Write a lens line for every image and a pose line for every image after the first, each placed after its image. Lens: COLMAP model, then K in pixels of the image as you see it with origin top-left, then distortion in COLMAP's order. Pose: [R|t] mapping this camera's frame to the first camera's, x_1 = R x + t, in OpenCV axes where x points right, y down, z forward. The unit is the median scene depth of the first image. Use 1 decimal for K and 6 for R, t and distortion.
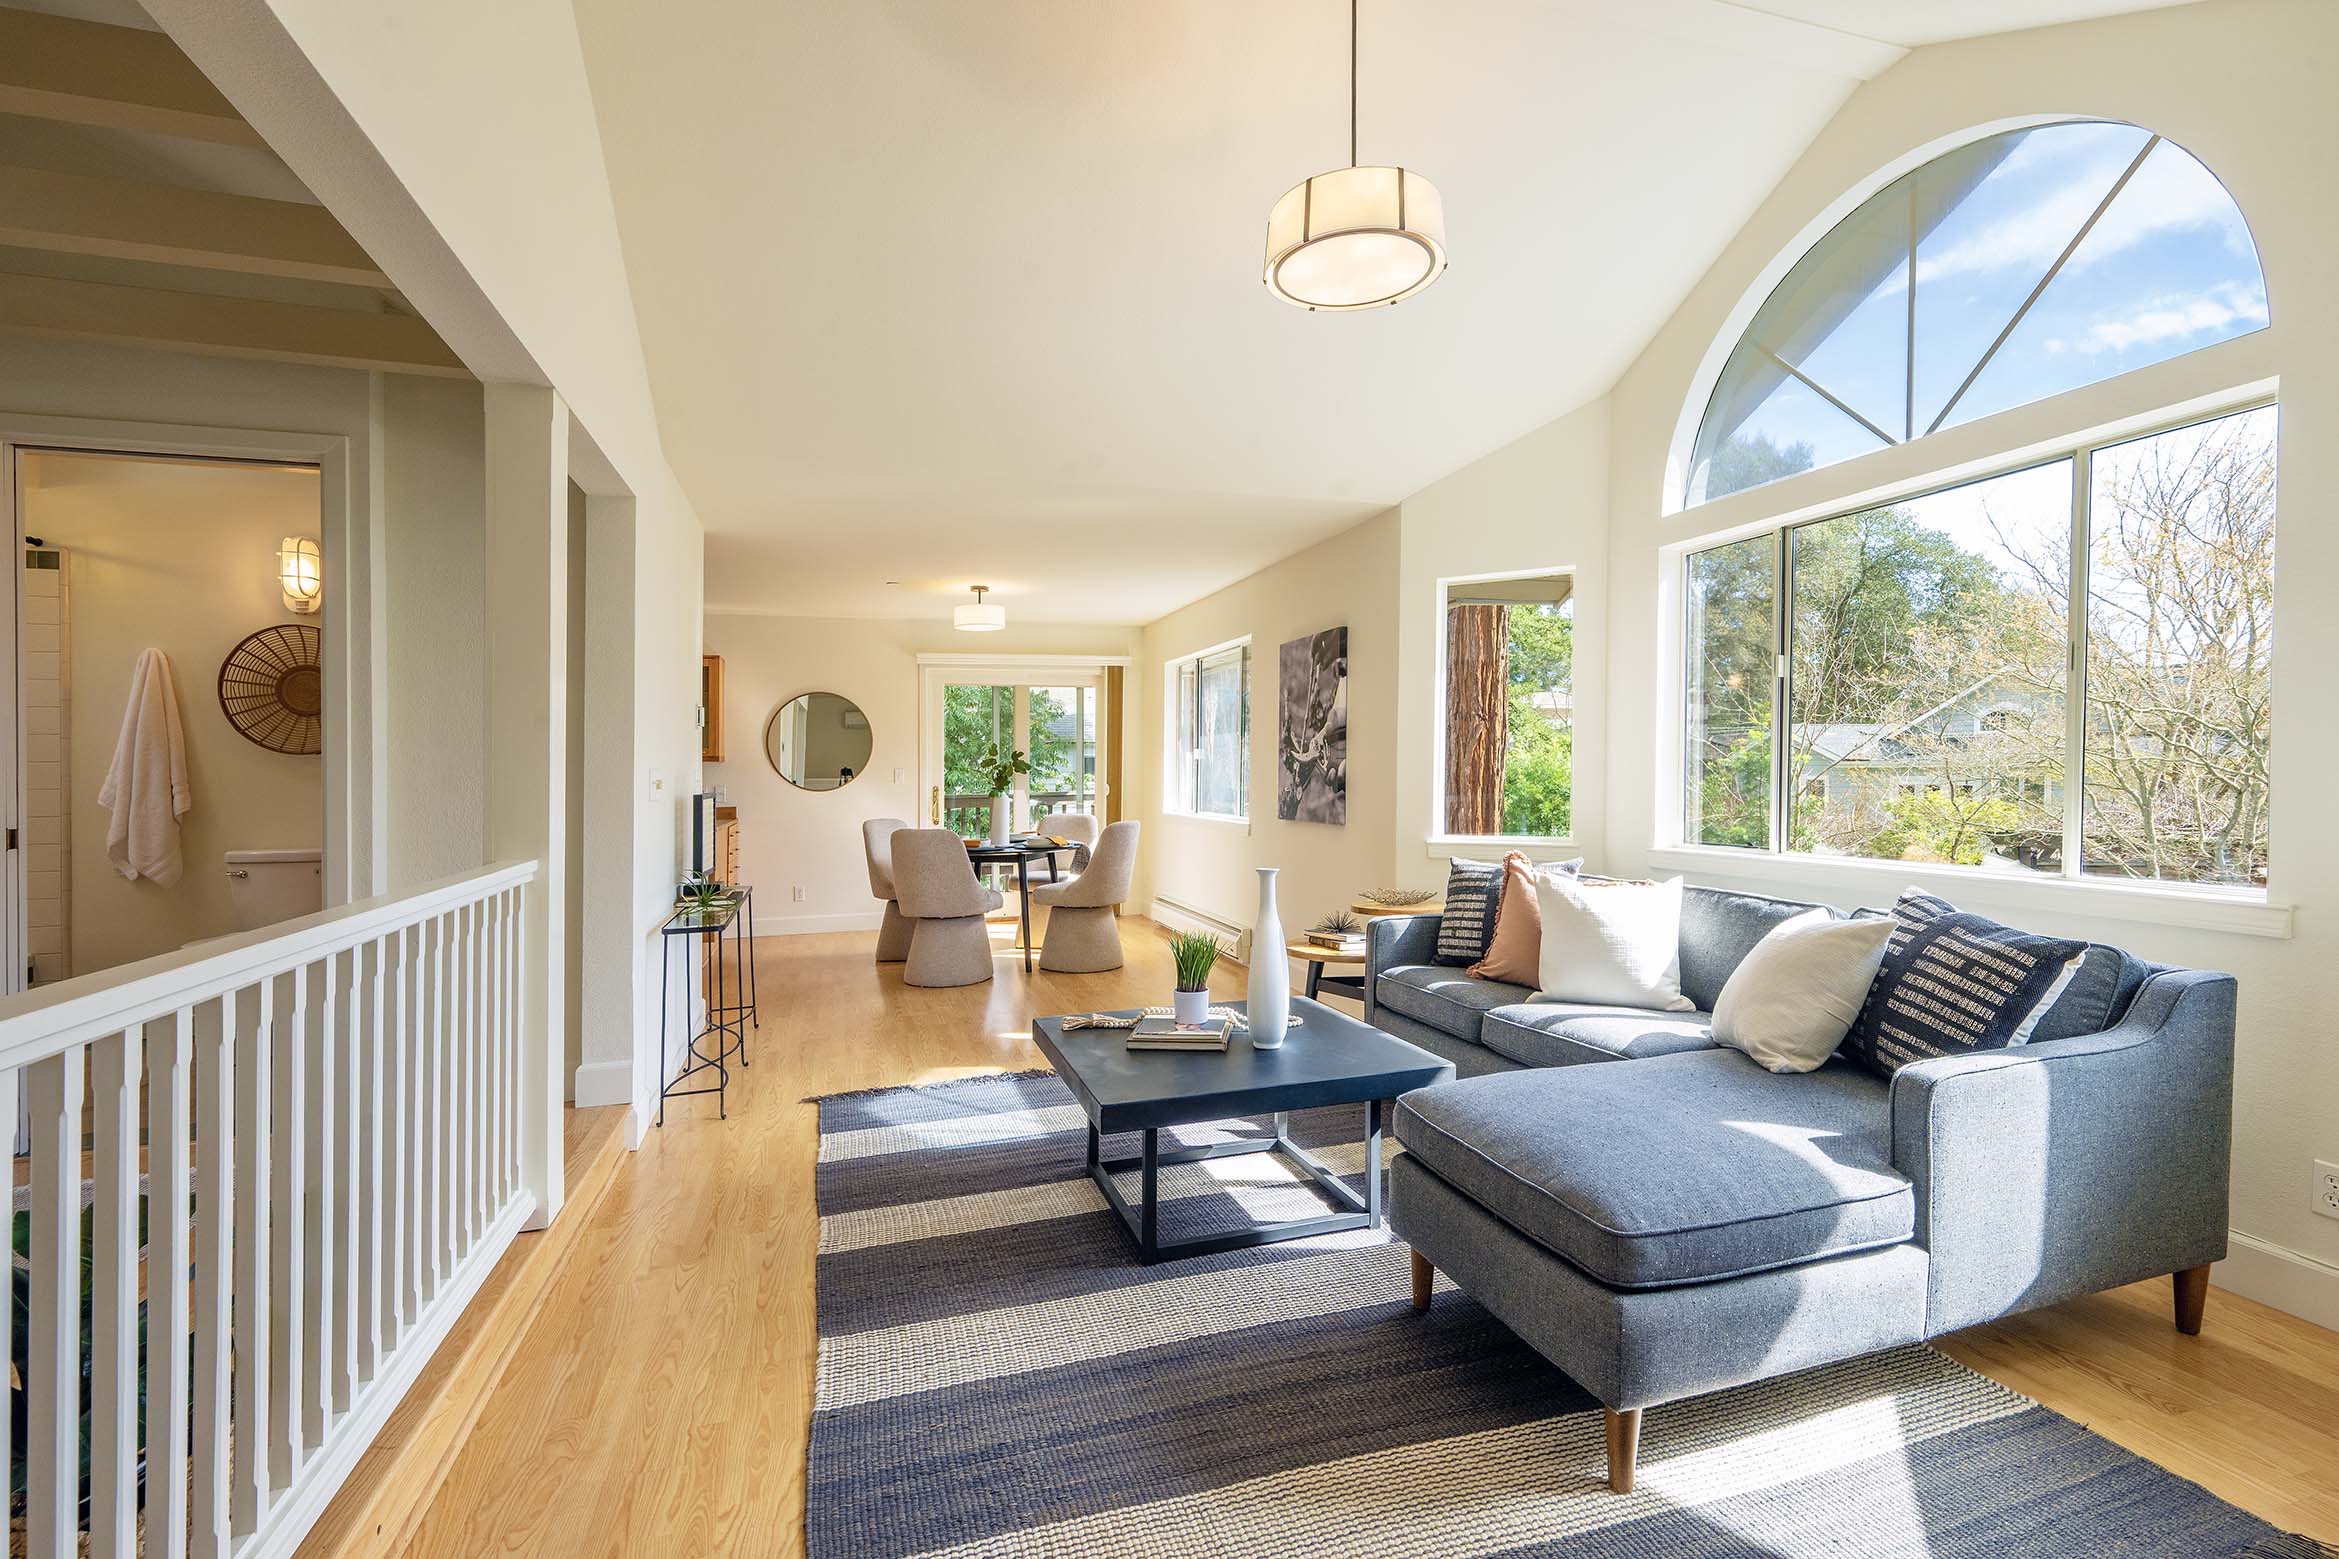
lens RADIAL K [[1040.5, 0, 1188.7], [0, 1040.5, 767.4], [0, 0, 1]] dist [0.001392, -0.000251]
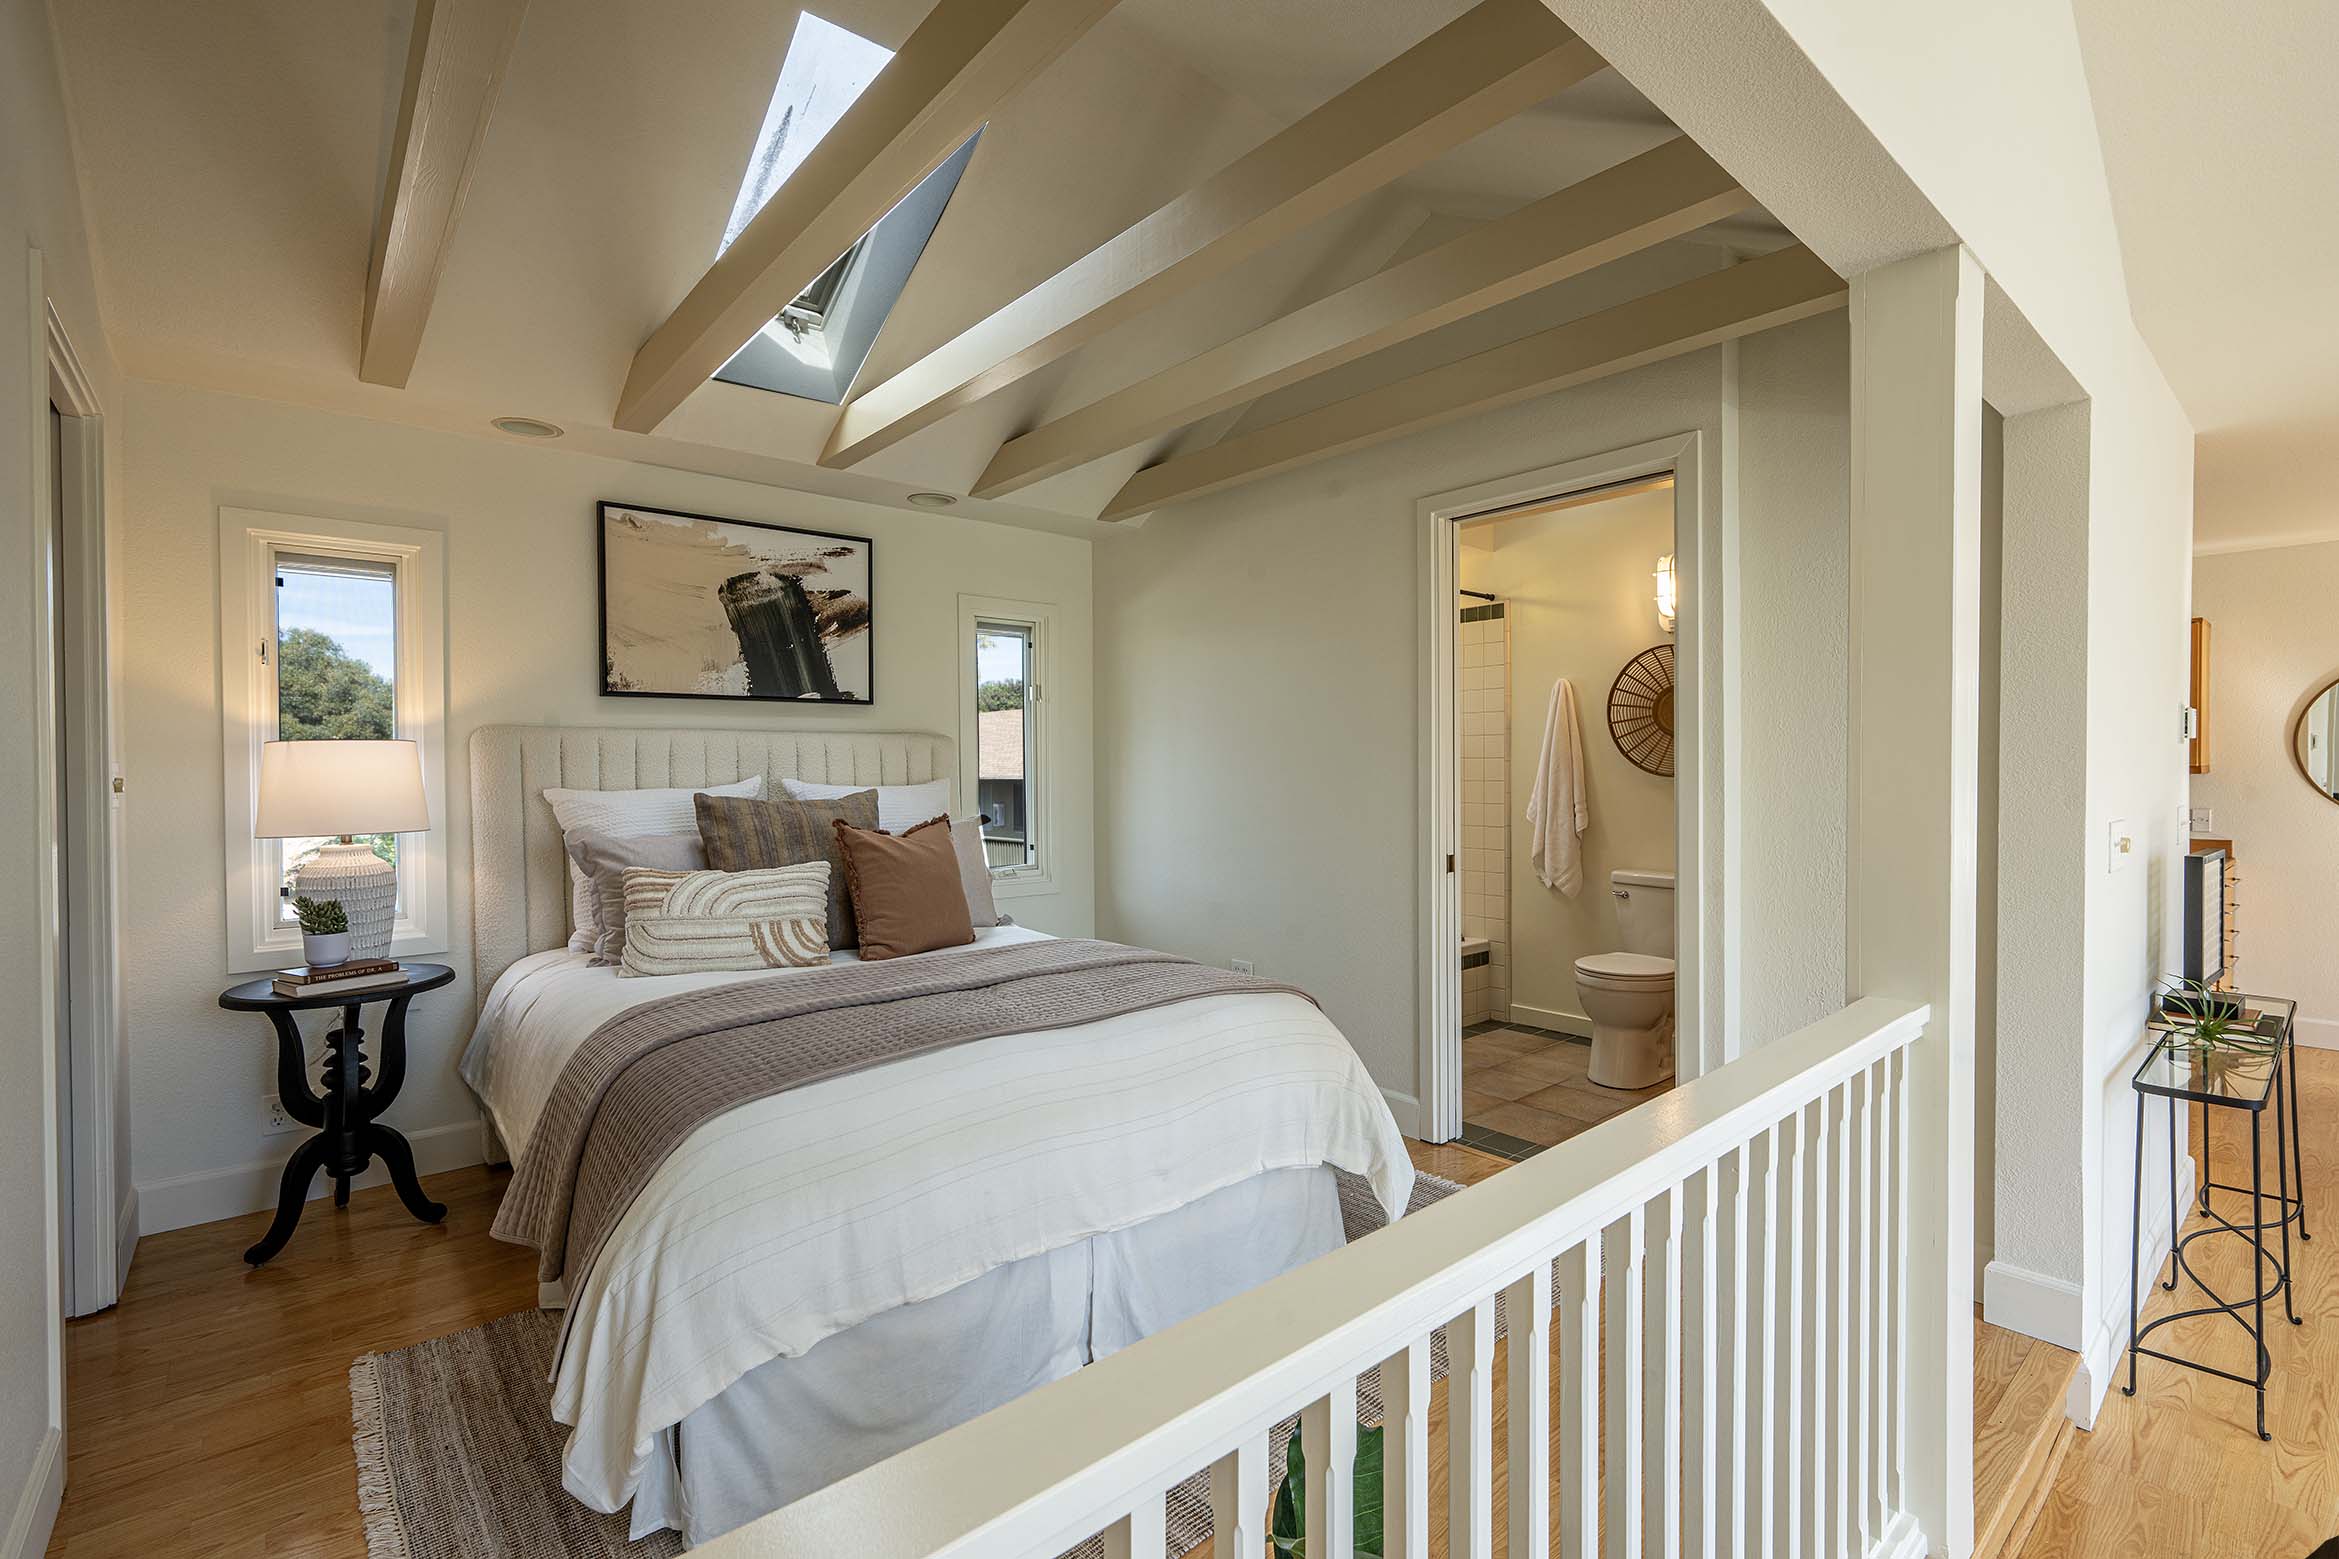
lens RADIAL K [[1040.5, 0, 1179.7], [0, 1040.5, 766.4], [0, 0, 1]] dist [0.001392, -0.000251]
pose [[0.383646, 0.011063, -0.923414, -0.131733], [0.009520, 0.999828, 0.015933, -0.043801], [0.923431, -0.014904, 0.383475, 0.204317]]
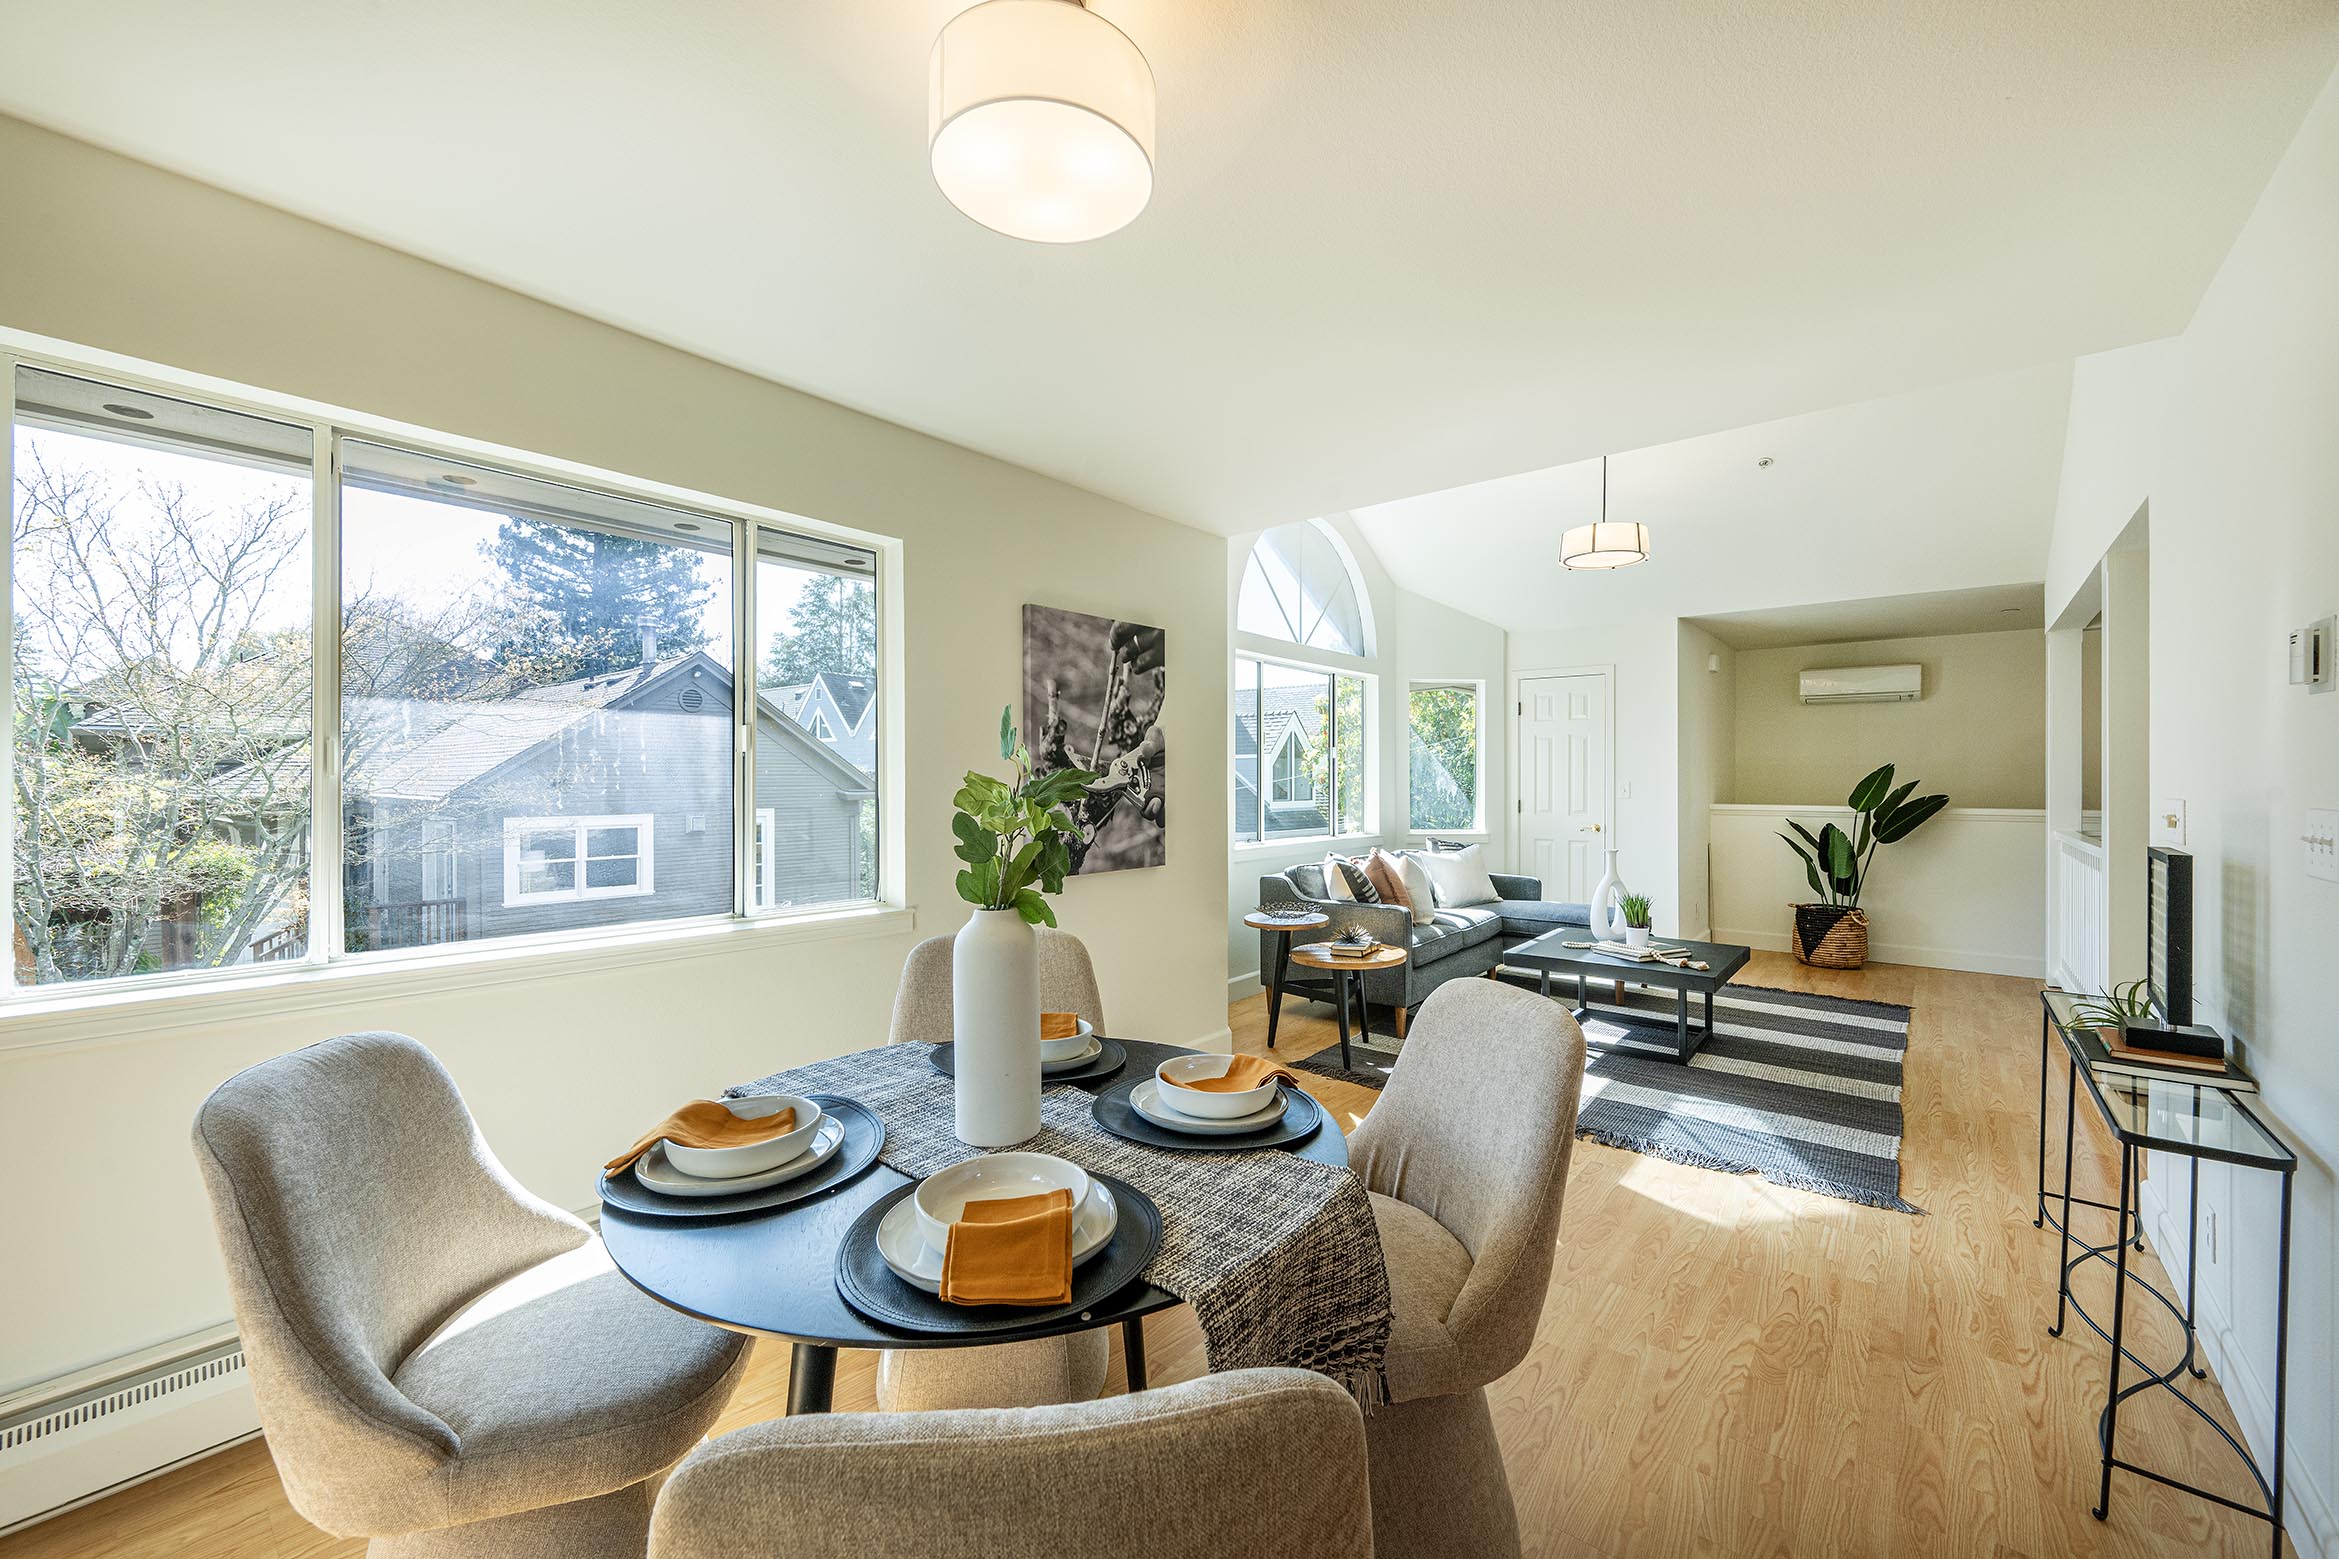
lens RADIAL K [[923.6, 0, 1181.2], [0, 923.6, 790.7], [0, 0, 1]] dist [0.000069, 0.000074]
pose [[-0.535037, -0.006389, 0.844805, -0.624356], [0.000419, 0.999969, 0.007828, -0.013201], [-0.844829, 0.004542, -0.535018, 1.750890]]
